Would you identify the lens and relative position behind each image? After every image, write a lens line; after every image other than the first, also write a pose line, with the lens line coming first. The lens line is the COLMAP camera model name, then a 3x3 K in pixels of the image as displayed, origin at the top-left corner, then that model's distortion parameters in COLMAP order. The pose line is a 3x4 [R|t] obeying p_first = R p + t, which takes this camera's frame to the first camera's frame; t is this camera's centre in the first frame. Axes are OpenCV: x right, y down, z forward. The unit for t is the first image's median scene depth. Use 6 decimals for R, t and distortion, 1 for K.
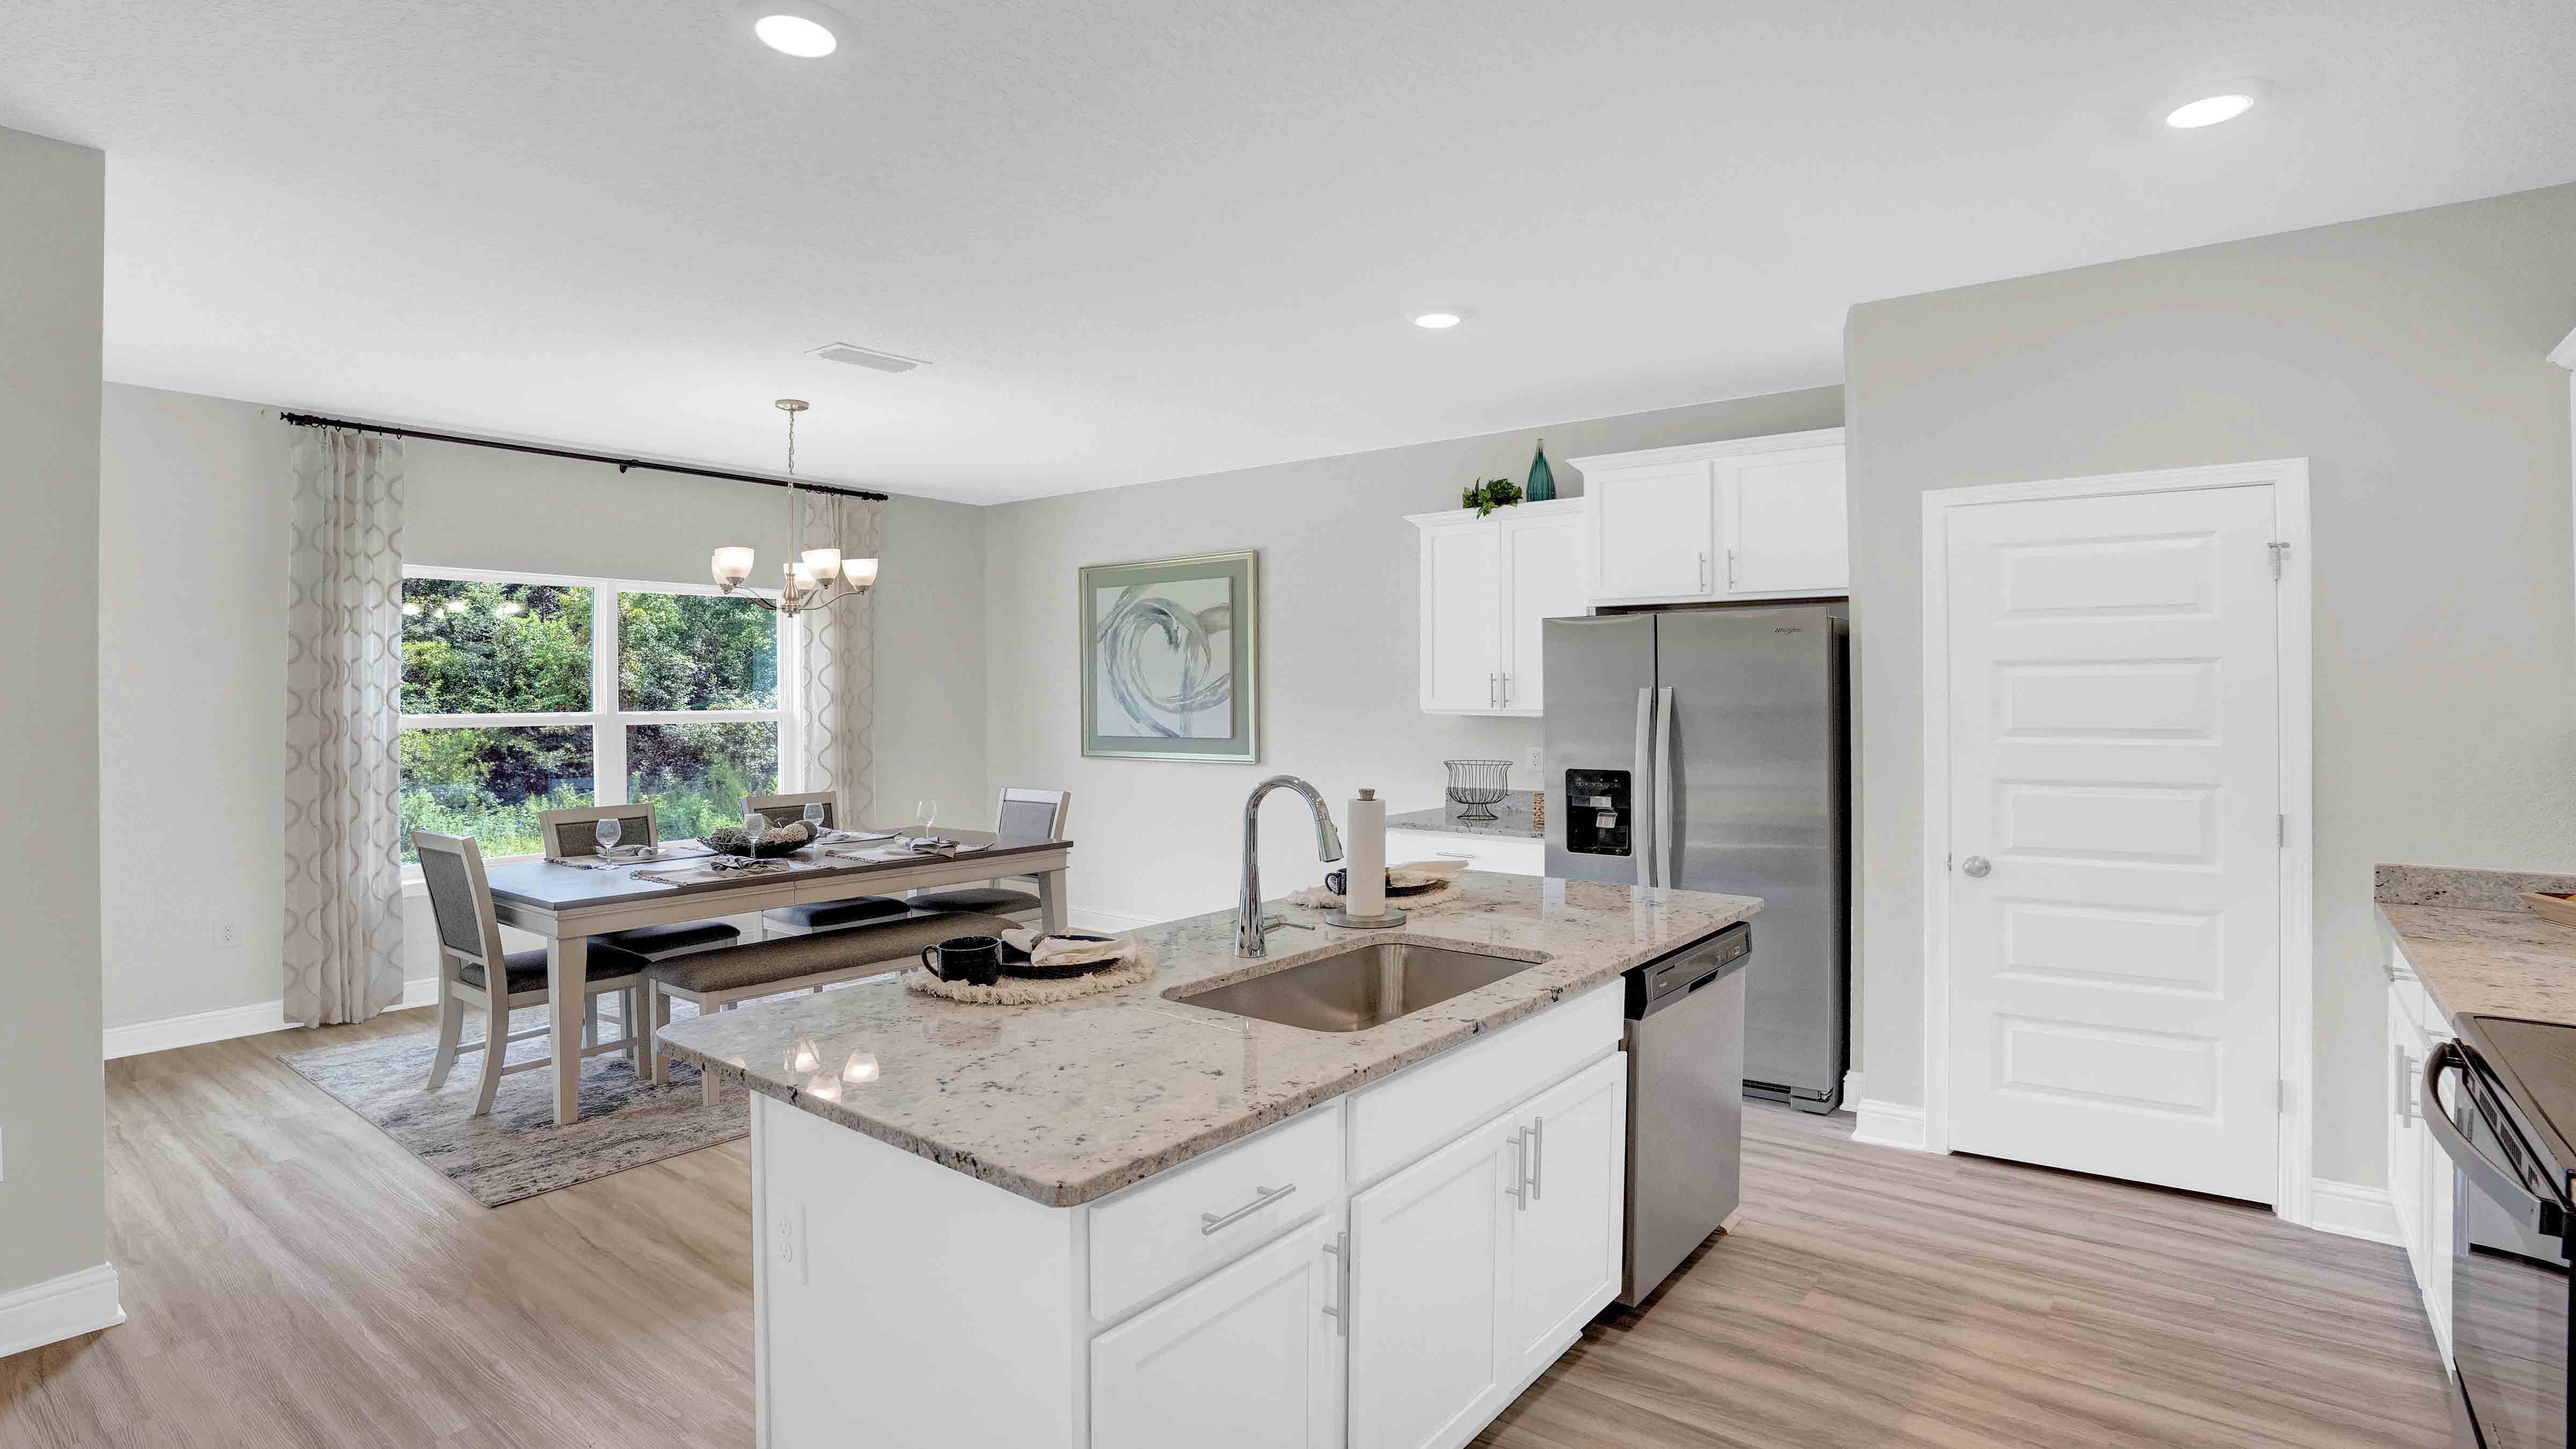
lens RADIAL K [[1265.5, 0, 1285.3], [0, 1265.5, 687.6], [0, 0, 1]] dist [-0.070625, 0.035011]
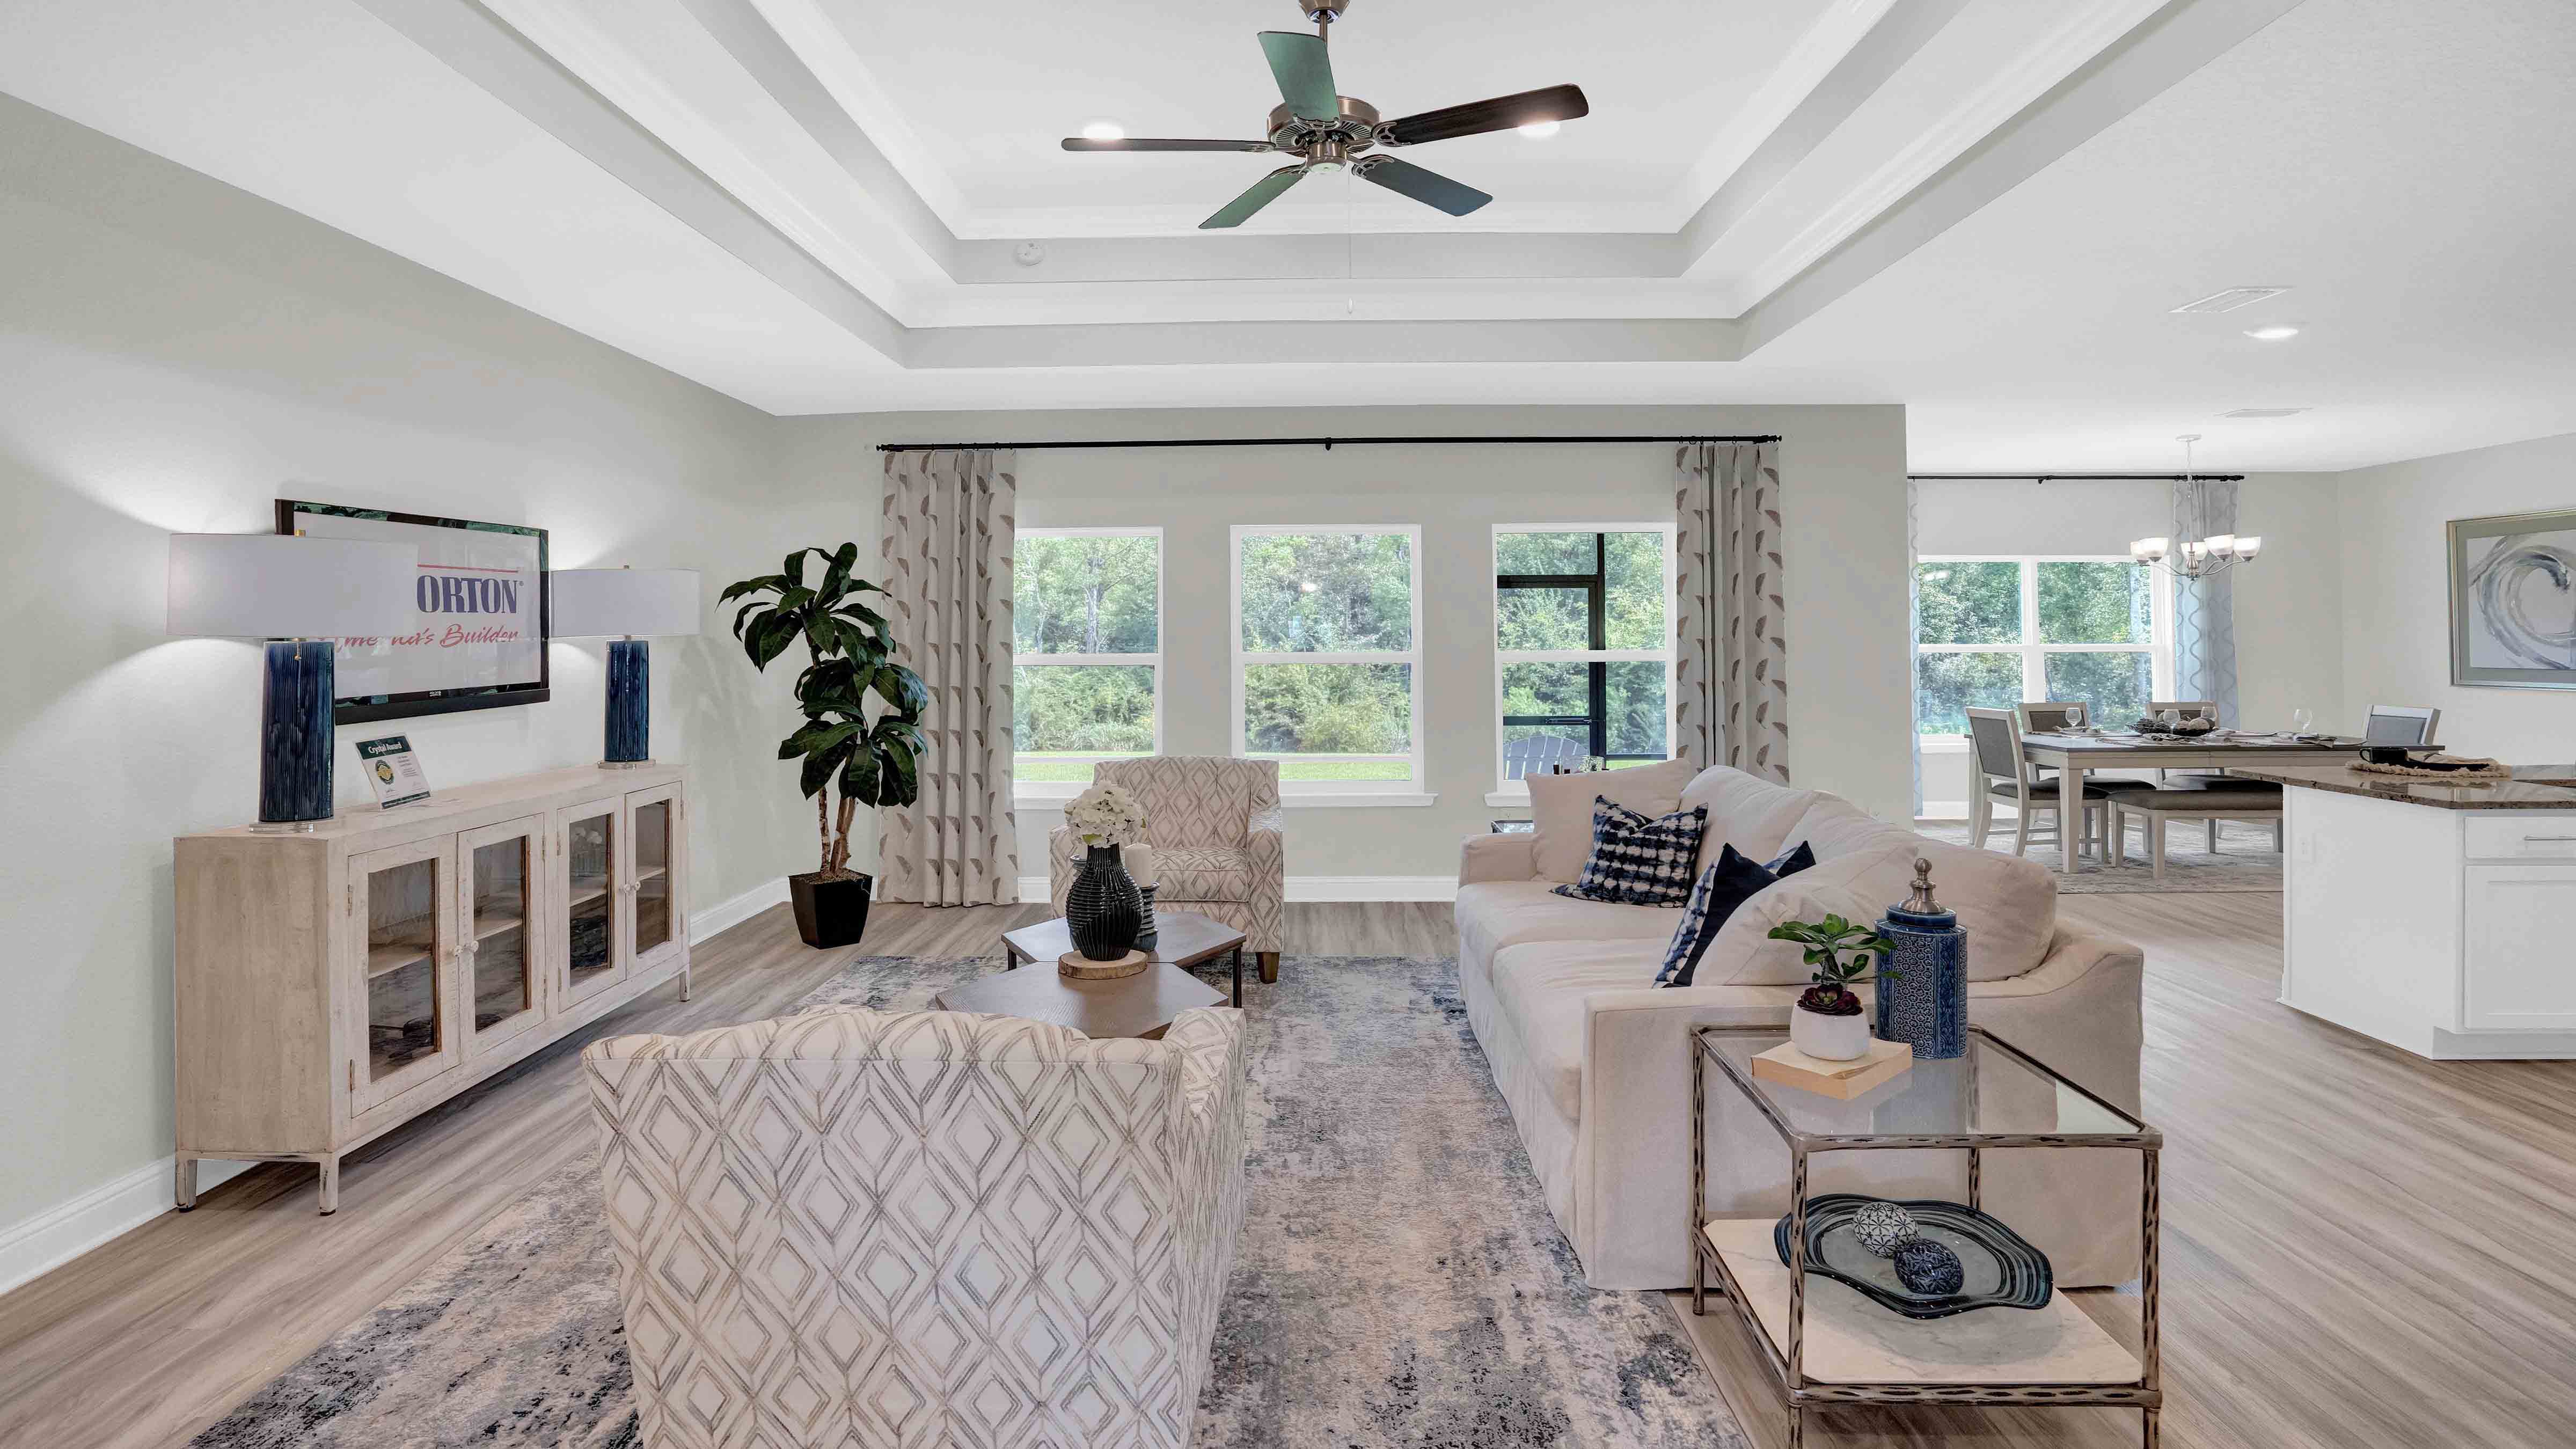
lens RADIAL K [[1257.9, 0, 1267.9], [0, 1257.9, 632.7], [0, 0, 1]] dist [-0.067406, 0.026952]
pose [[0.597797, -0.003415, -0.801640, 0.093249], [0.007614, 0.999970, 0.001417, -0.003764], [0.801612, -0.006951, 0.597805, -0.633028]]
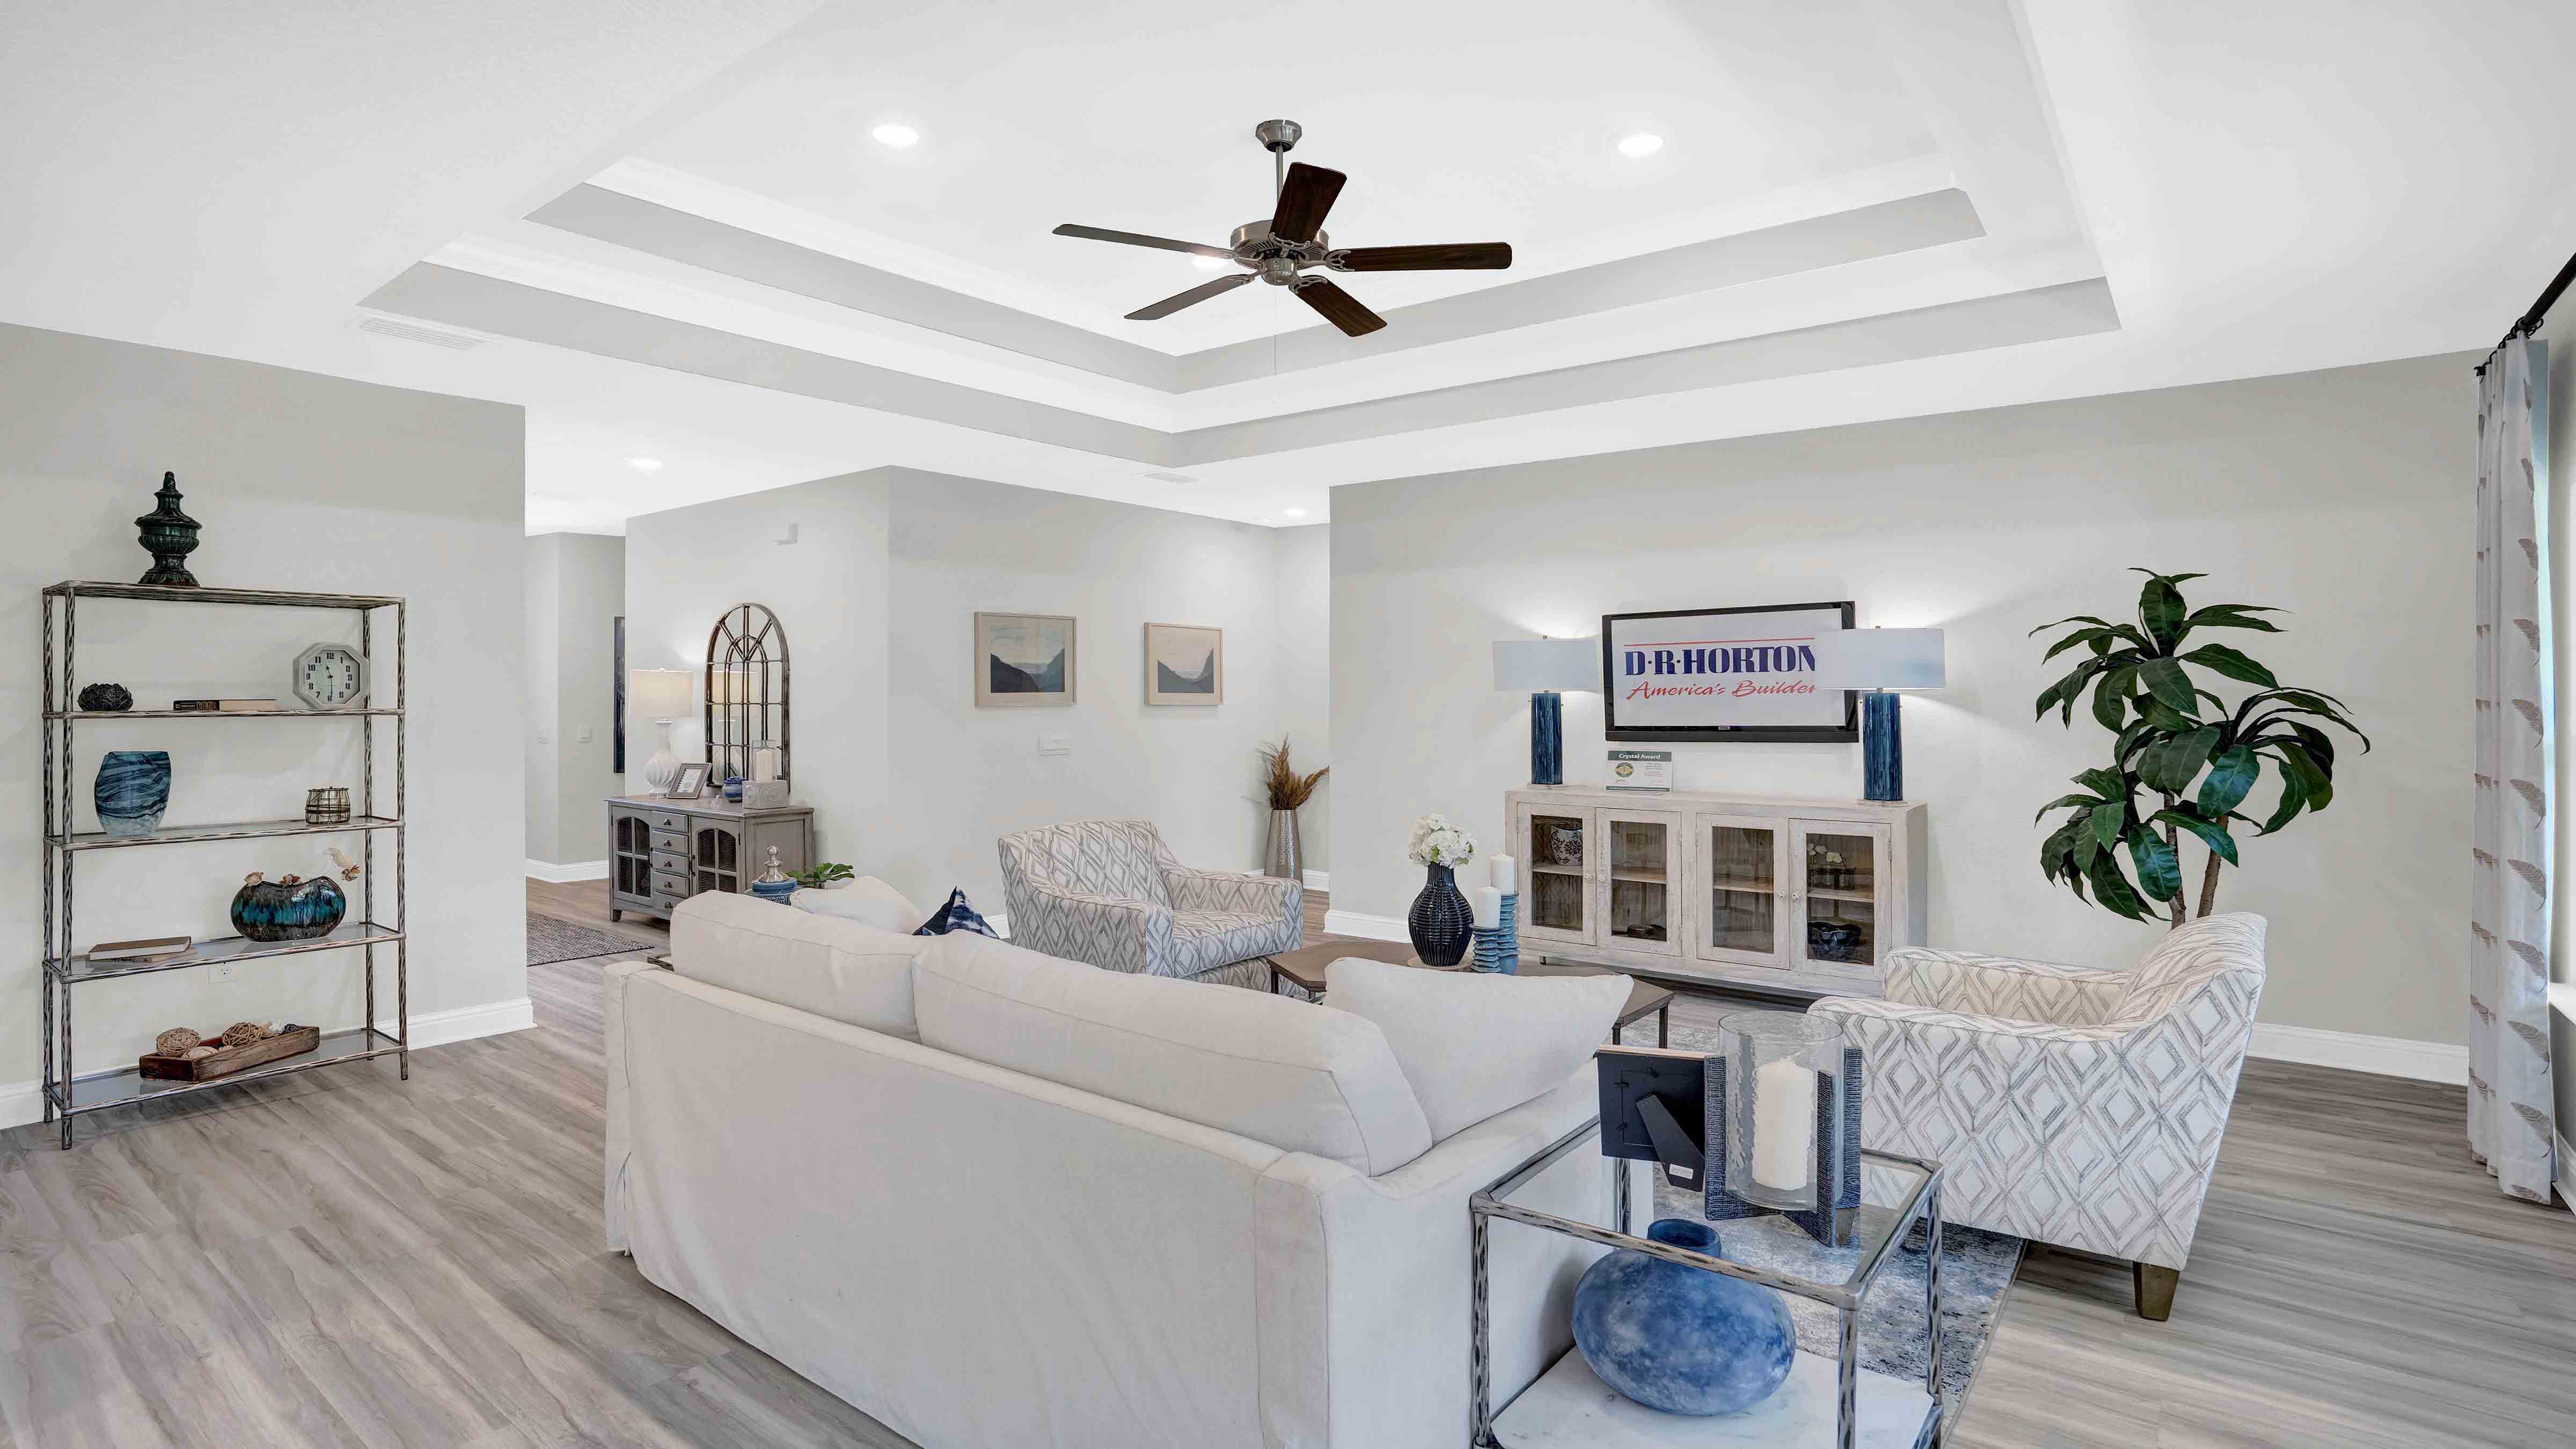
lens RADIAL K [[1252.6, 0, 1288.4], [0, 1252.6, 716.3], [0, 0, 1]] dist [-0.072350, 0.034190]
pose [[-0.999977, 0.003209, 0.005959, -0.346830], [0.003301, 0.999874, 0.015535, 0.000610], [-0.005908, 0.015554, -0.999862, 0.355144]]
